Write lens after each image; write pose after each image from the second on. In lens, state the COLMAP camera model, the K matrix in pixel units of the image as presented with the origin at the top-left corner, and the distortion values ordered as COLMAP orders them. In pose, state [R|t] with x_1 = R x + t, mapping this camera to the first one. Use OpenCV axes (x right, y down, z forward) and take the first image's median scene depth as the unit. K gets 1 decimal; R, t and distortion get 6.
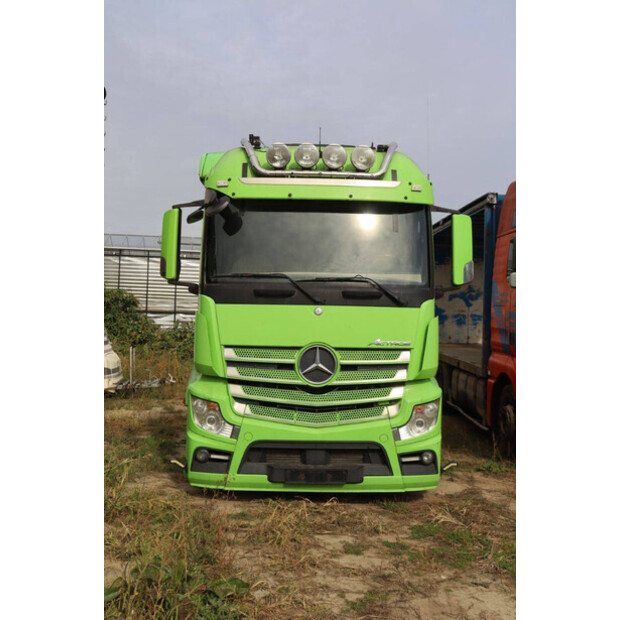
lens RADIAL K [[680.5, 0, 309.1], [0, 680.5, 310.3], [0, 0, 1]] dist [-0.015464, 0.000000]
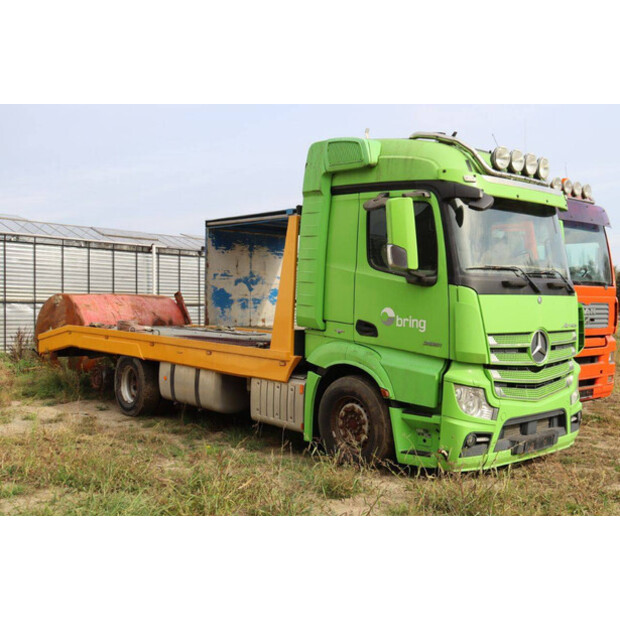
lens RADIAL K [[680.5, 0, 310.8], [0, 680.5, 309.3], [0, 0, 1]] dist [-0.015464, 0.000000]
pose [[0.774858, -0.023828, 0.631686, -0.999553], [0.007185, 0.999557, 0.028891, -0.019005], [-0.632095, -0.017848, 0.774686, 0.352854]]
